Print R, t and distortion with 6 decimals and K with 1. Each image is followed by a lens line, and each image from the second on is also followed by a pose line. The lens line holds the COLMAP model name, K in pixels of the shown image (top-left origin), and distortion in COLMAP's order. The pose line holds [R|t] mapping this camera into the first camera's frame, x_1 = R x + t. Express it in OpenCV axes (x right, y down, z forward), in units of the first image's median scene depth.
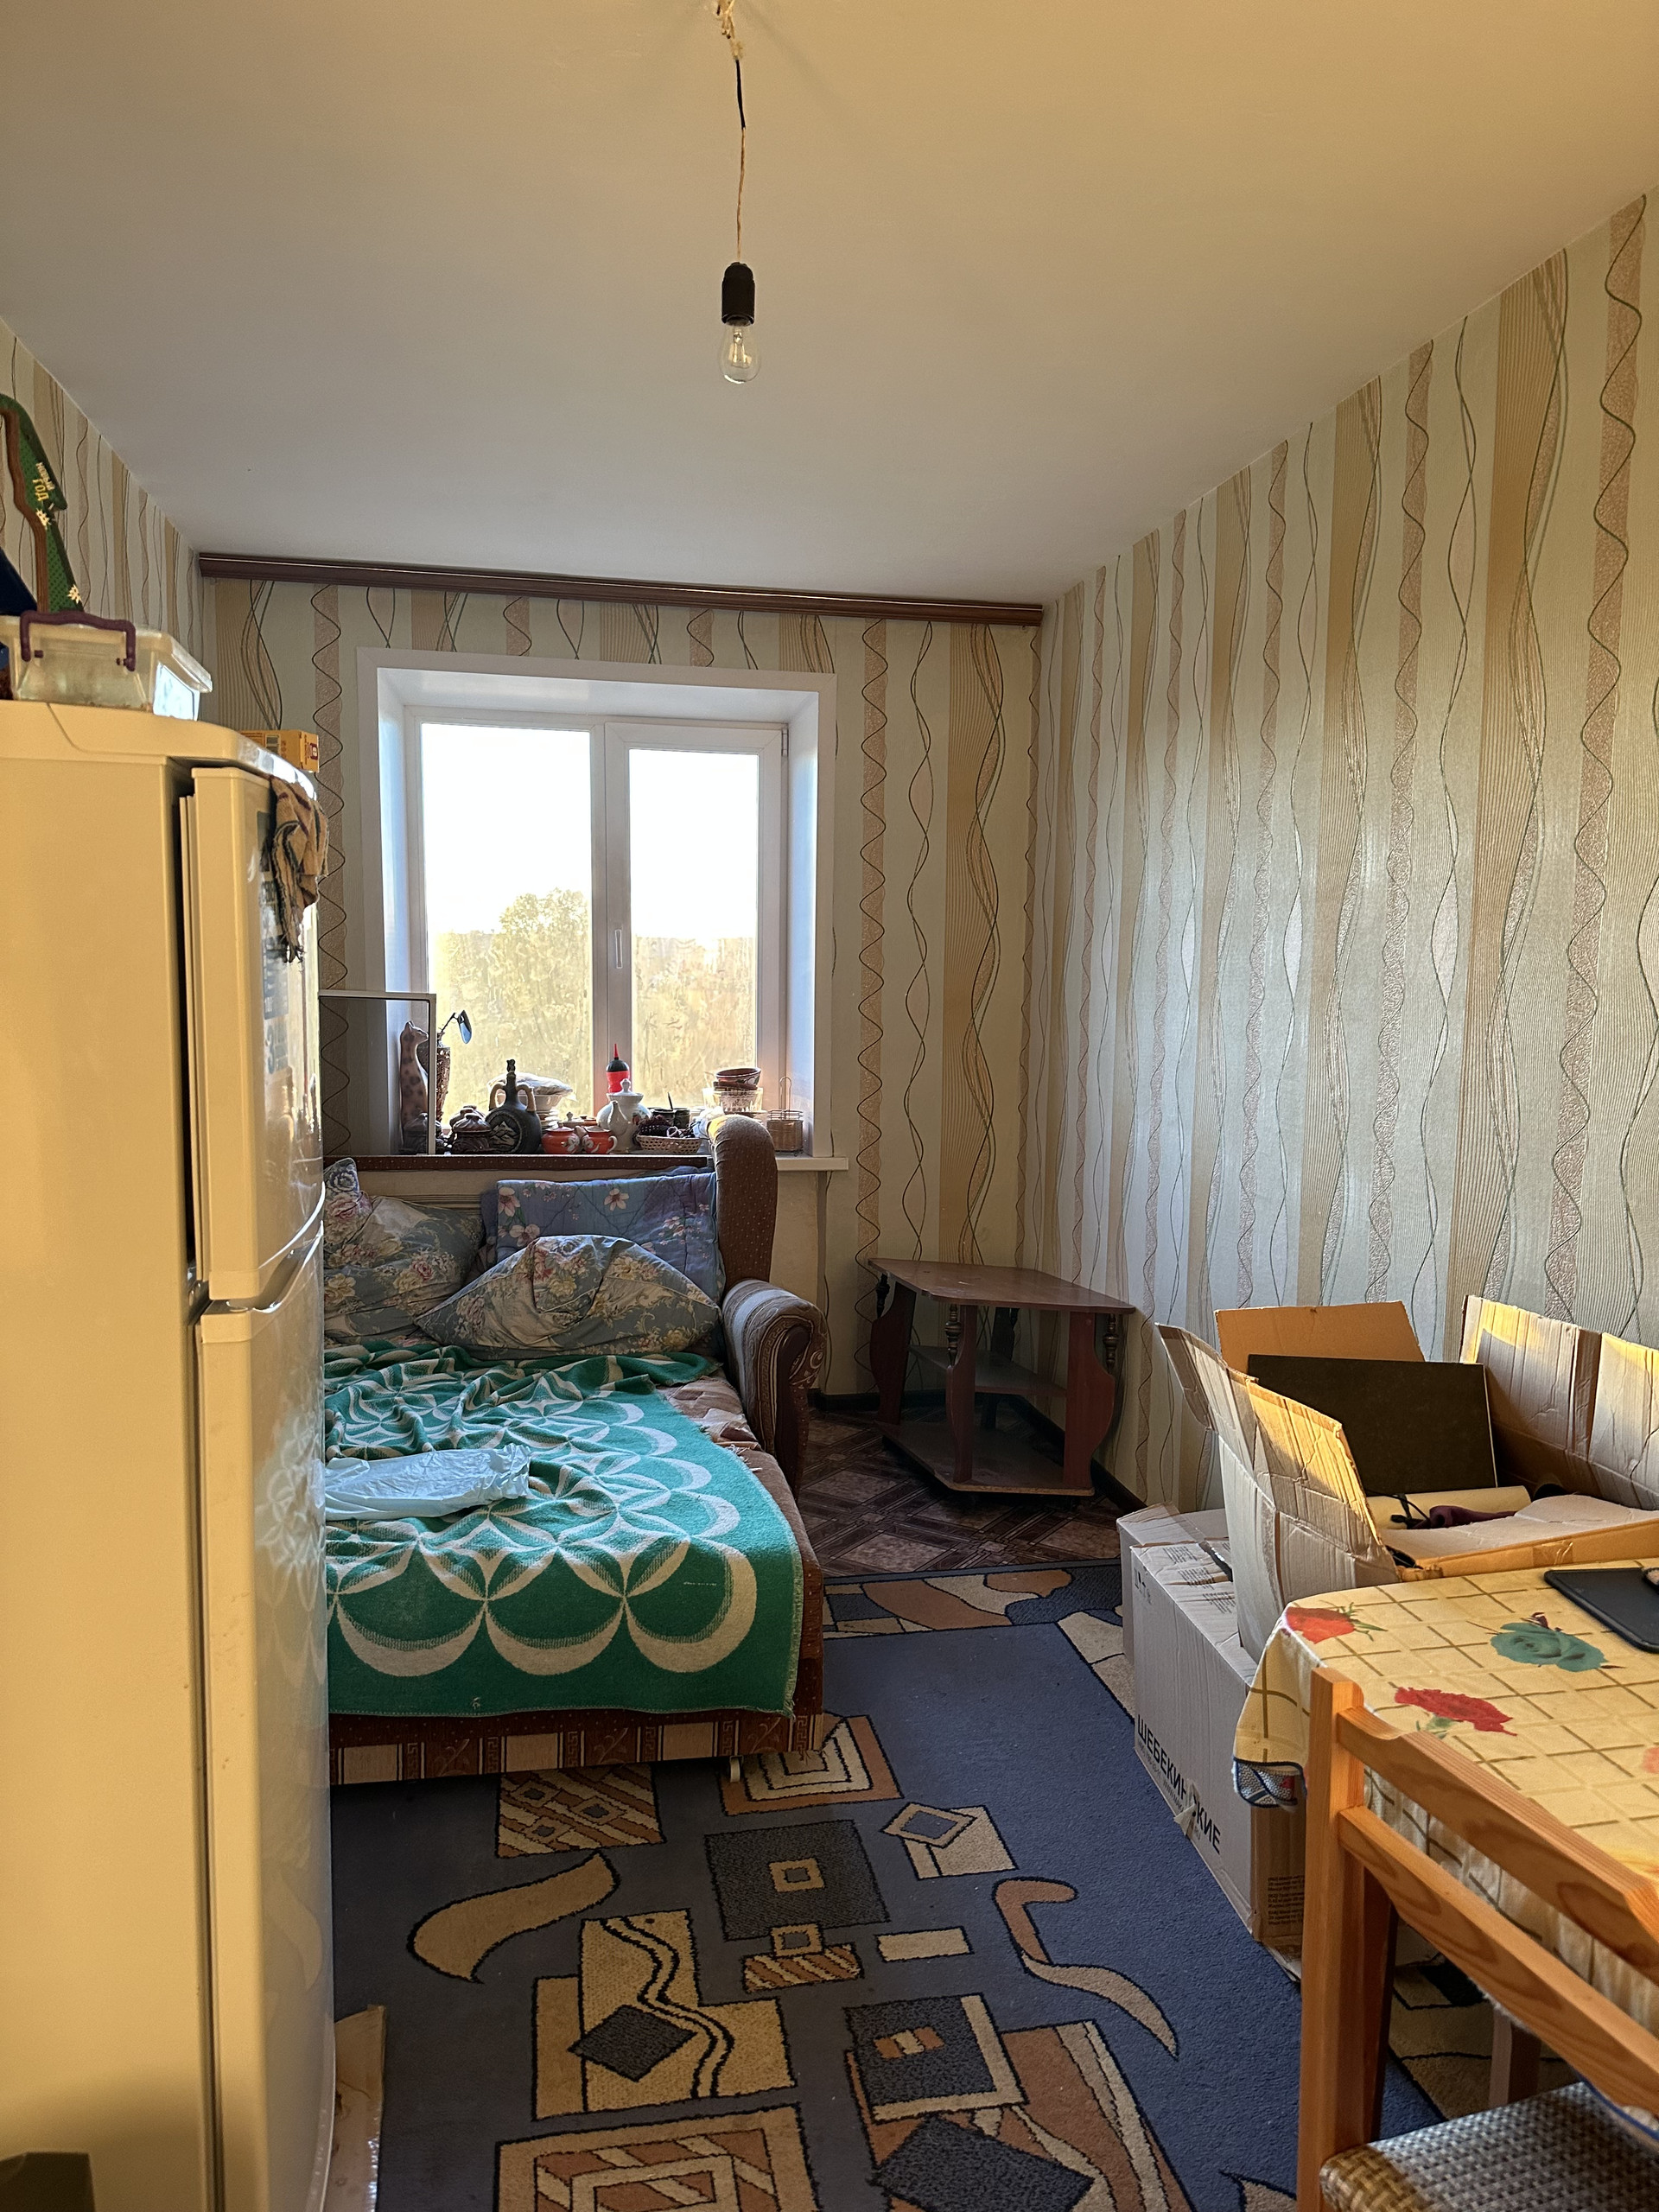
lens RADIAL K [[1539.6, 0, 830.0], [0, 1539.6, 1109.8], [0, 0, 1]] dist [0.111529, -0.150388]
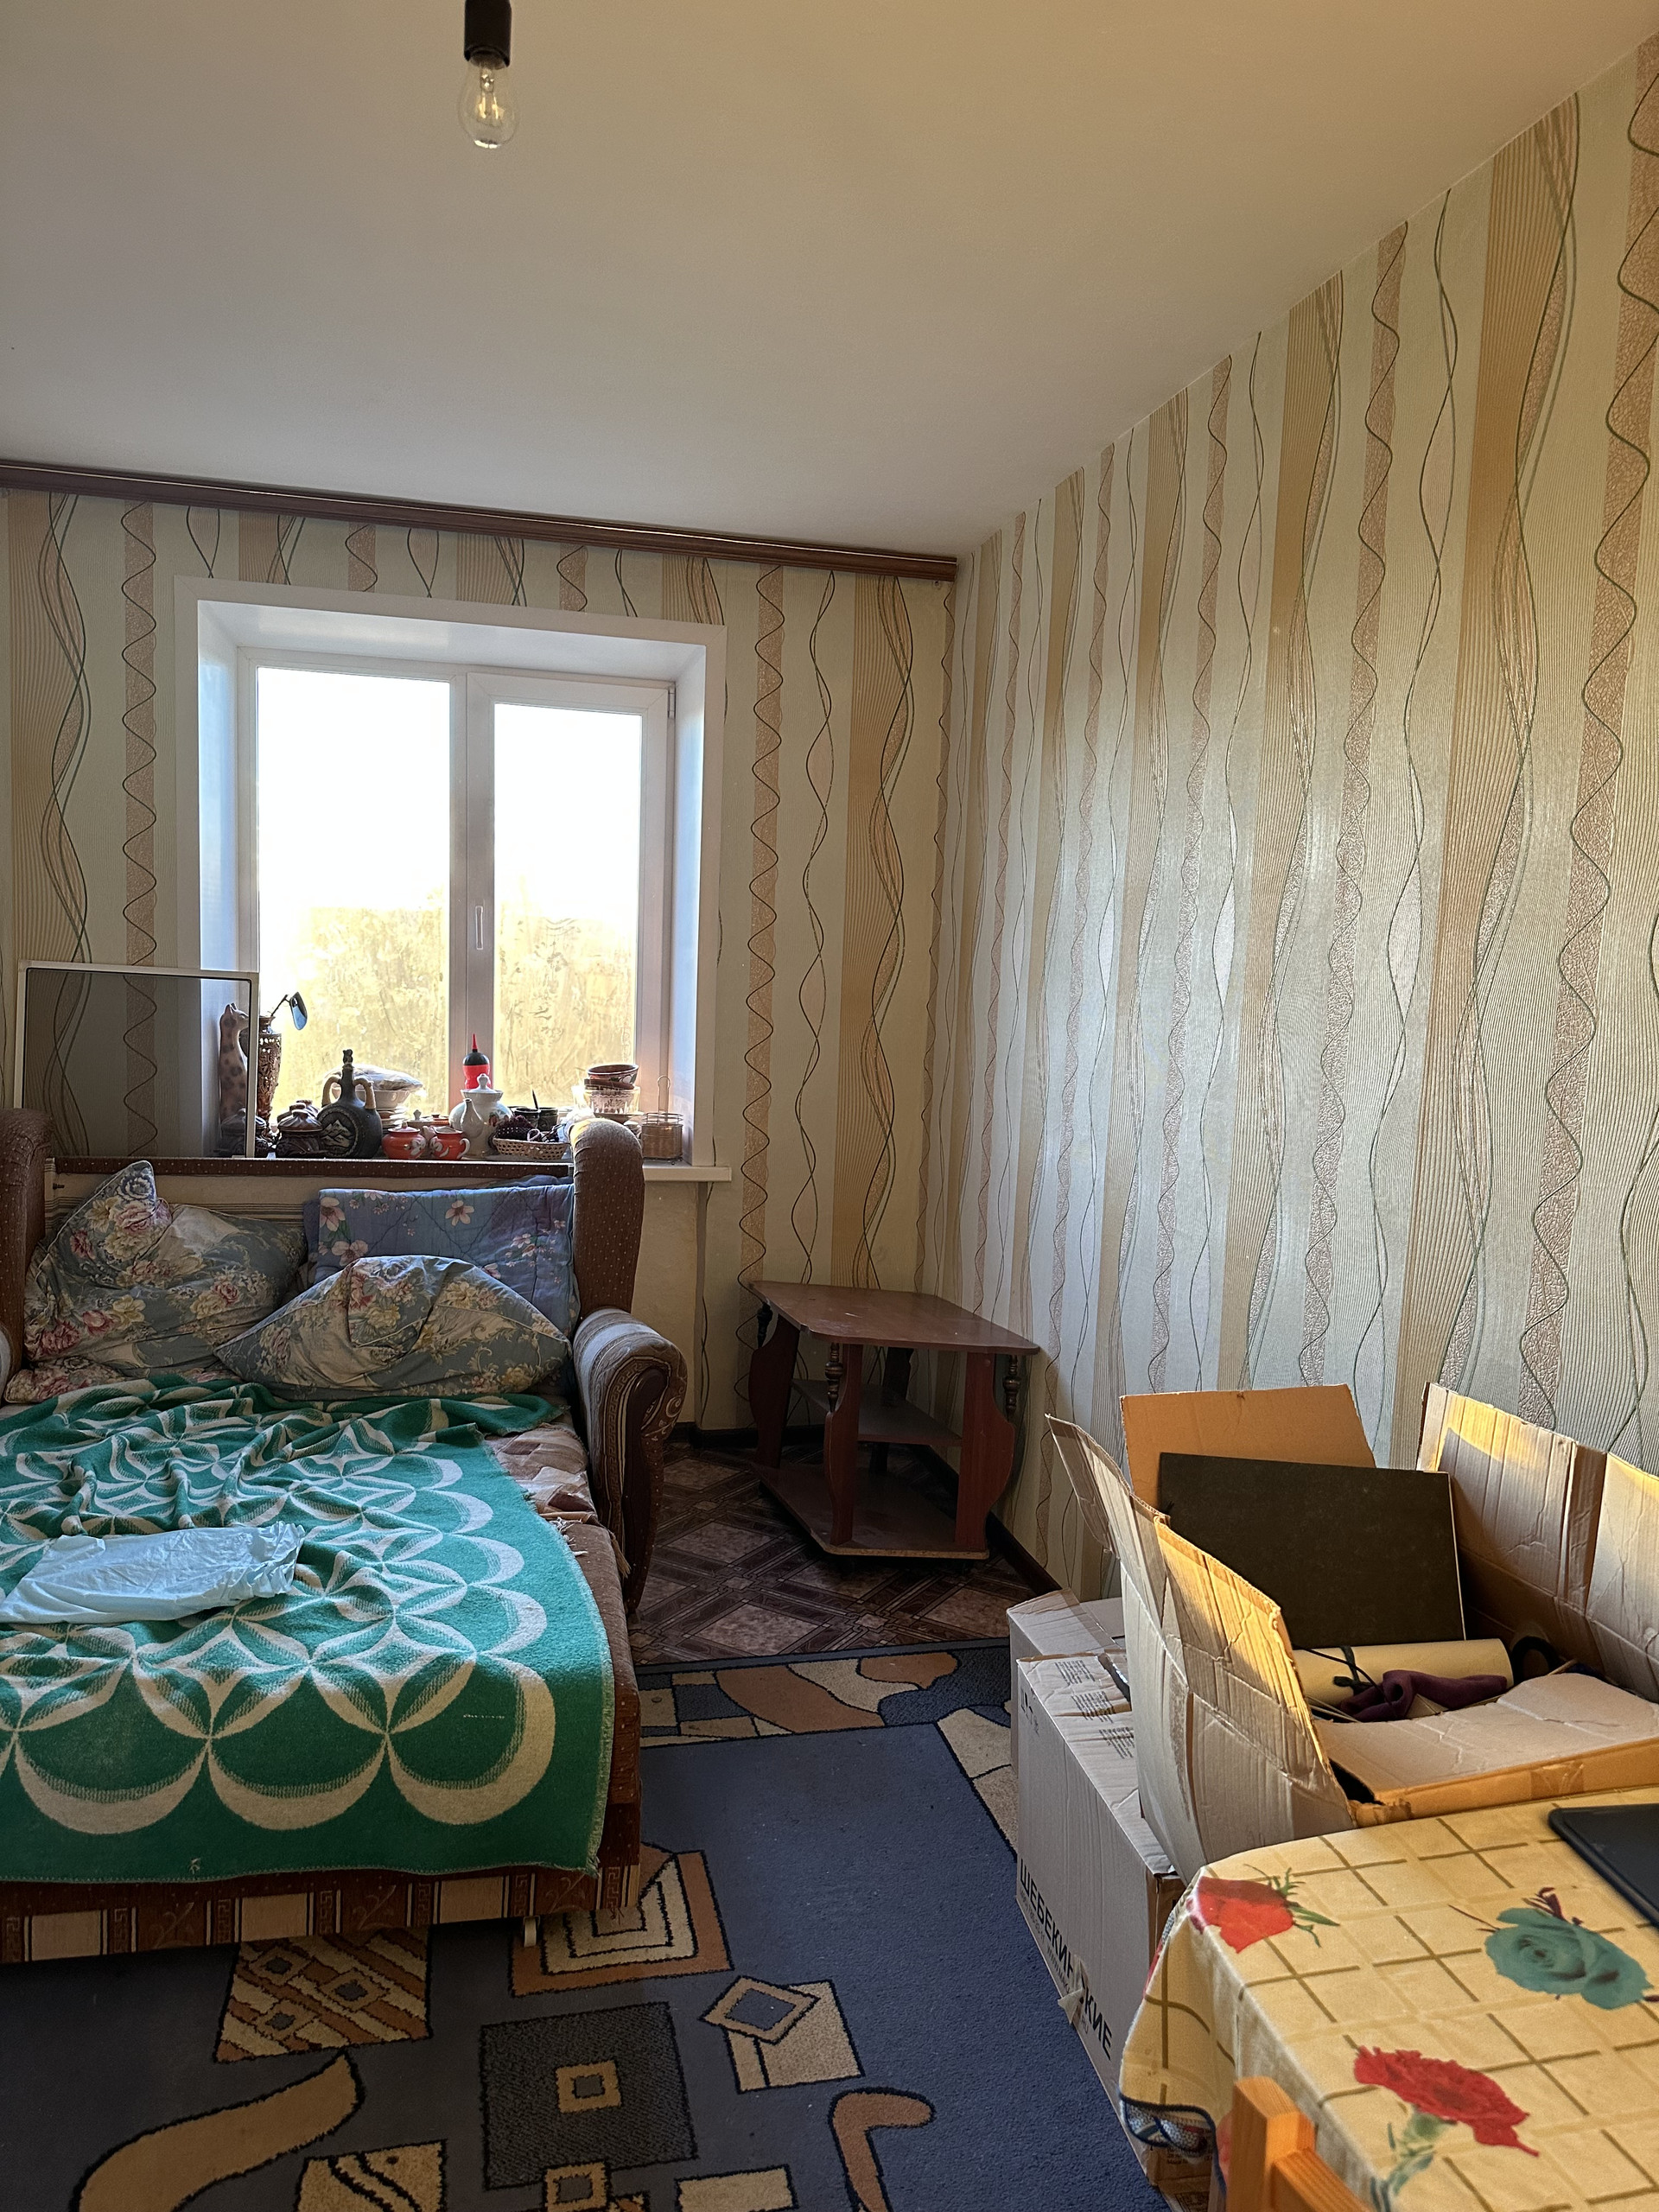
lens RADIAL K [[1521.7, 0, 829.5], [0, 1521.7, 1106.0], [0, 0, 1]] dist [0.074114, -0.071530]
pose [[0.998922, 0.021152, 0.041311, 0.049920], [-0.021435, 0.999750, 0.006417, -0.018435], [-0.041165, -0.007295, 0.999126, 0.175099]]
